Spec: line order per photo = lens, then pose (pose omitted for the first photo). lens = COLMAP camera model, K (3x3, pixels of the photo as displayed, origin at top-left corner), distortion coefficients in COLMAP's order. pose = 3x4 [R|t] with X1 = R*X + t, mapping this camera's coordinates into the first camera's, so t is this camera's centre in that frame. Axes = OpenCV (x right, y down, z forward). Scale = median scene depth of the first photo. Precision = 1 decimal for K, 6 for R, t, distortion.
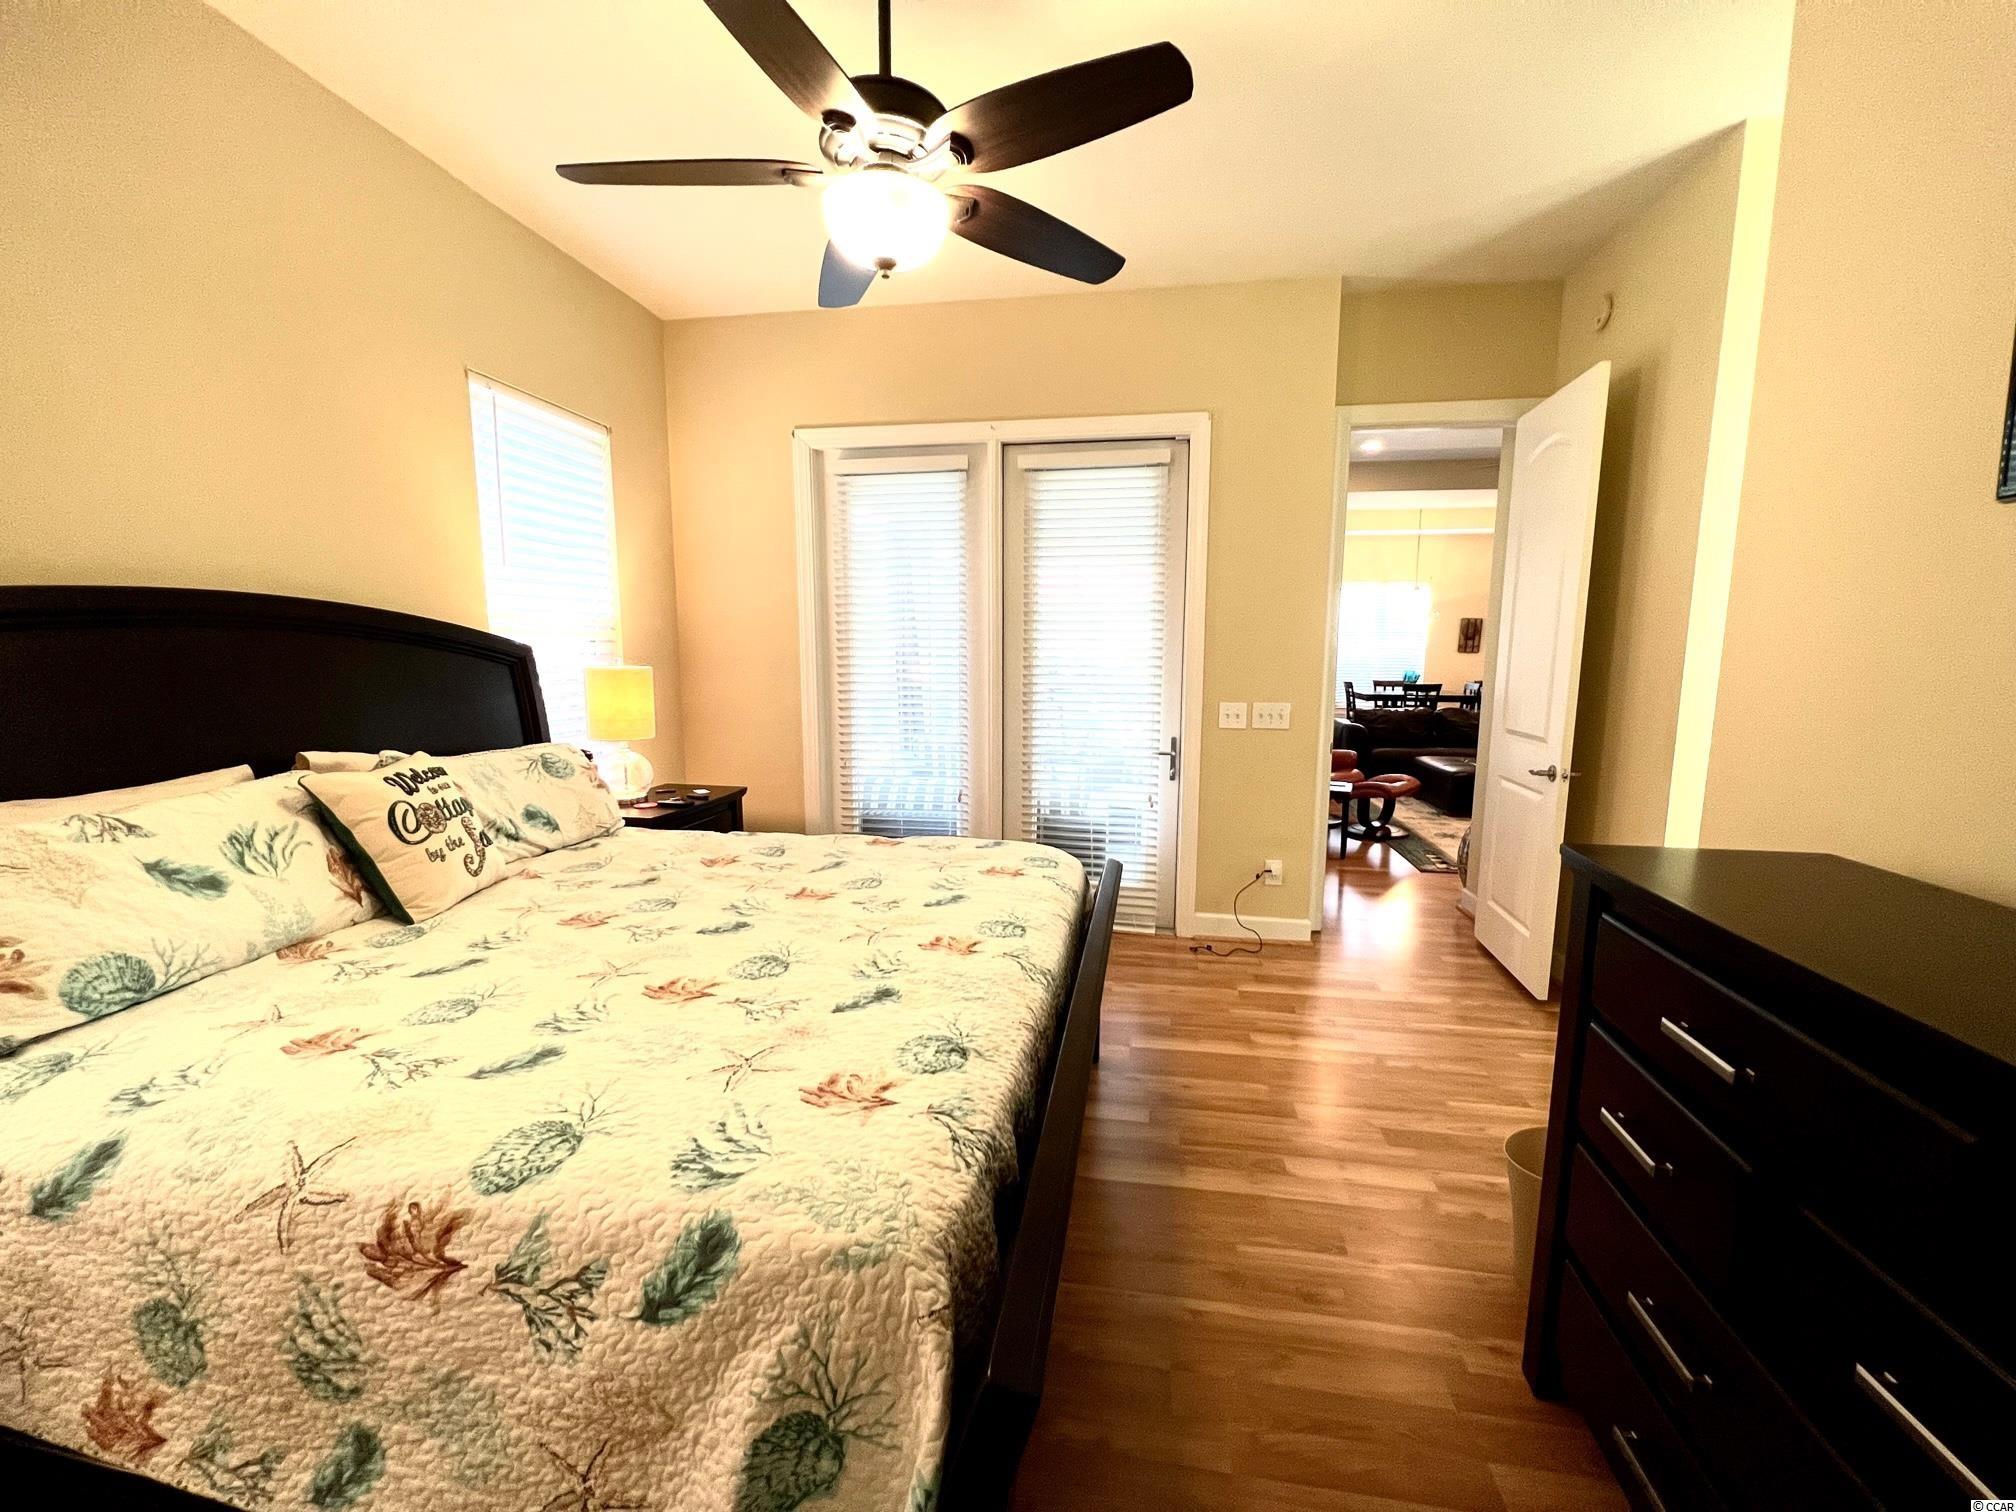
lens RADIAL K [[810.8, 0, 1010.2], [0, 810.8, 761.4], [0, 0, 1]] dist [-0.003626, 0.000425]
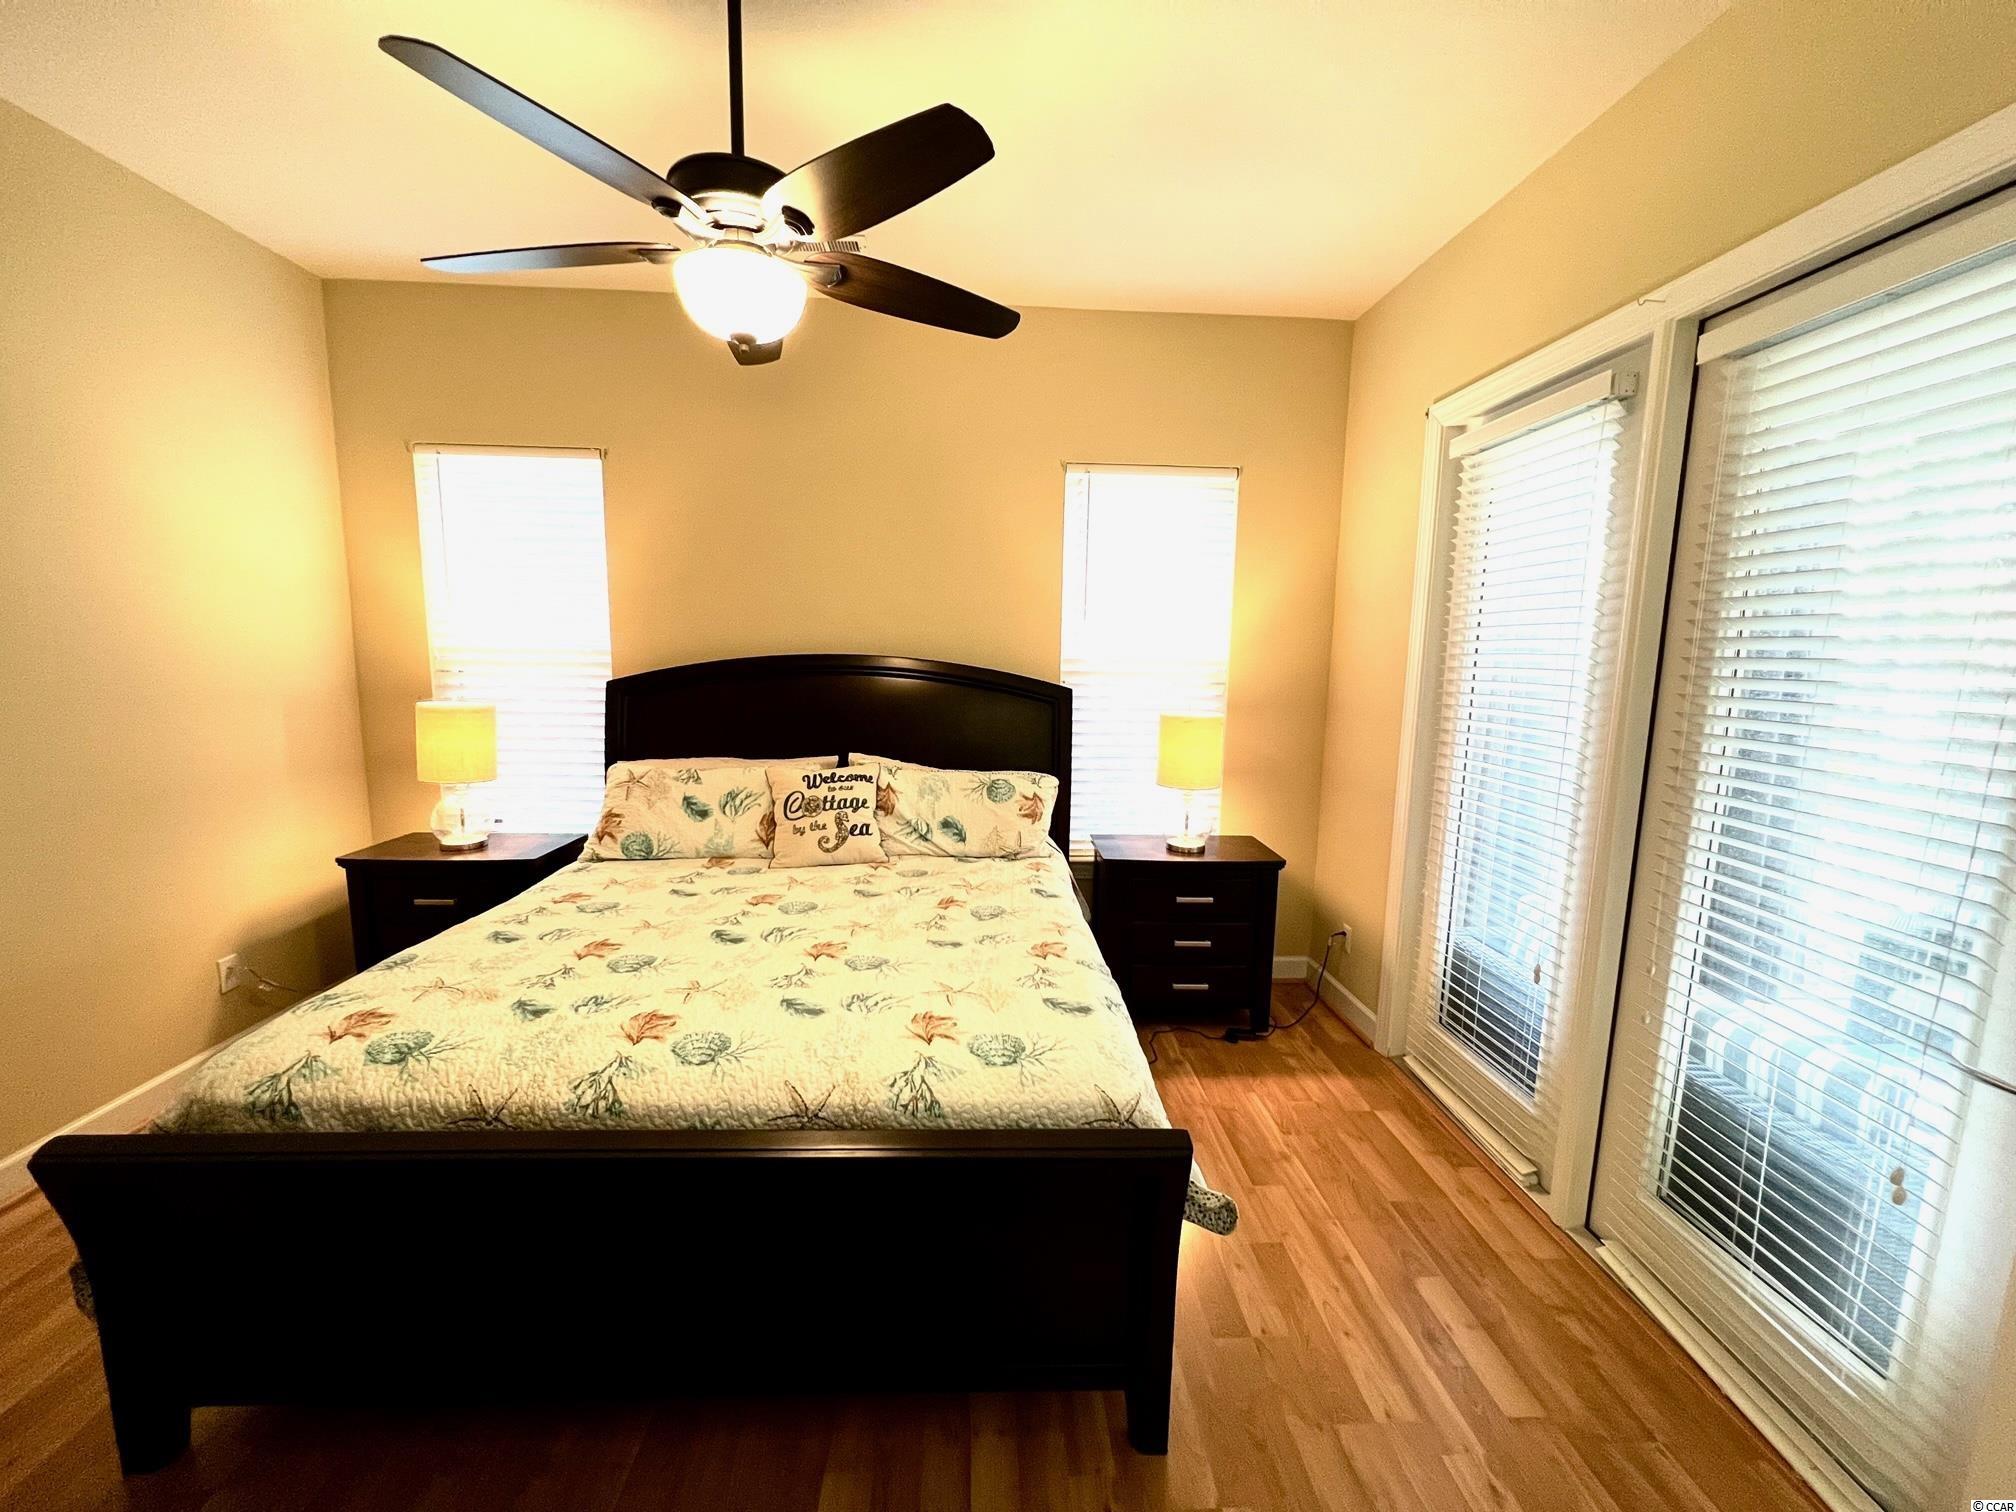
lens RADIAL K [[810.8, 0, 1006.5], [0, 810.8, 754.7], [0, 0, 1]] dist [-0.003626, 0.000425]
pose [[0.209665, 0.128708, -0.969265, 0.775775], [-0.147836, 0.984075, 0.098696, -0.217186], [0.966532, 0.122599, 0.225354, 0.953858]]
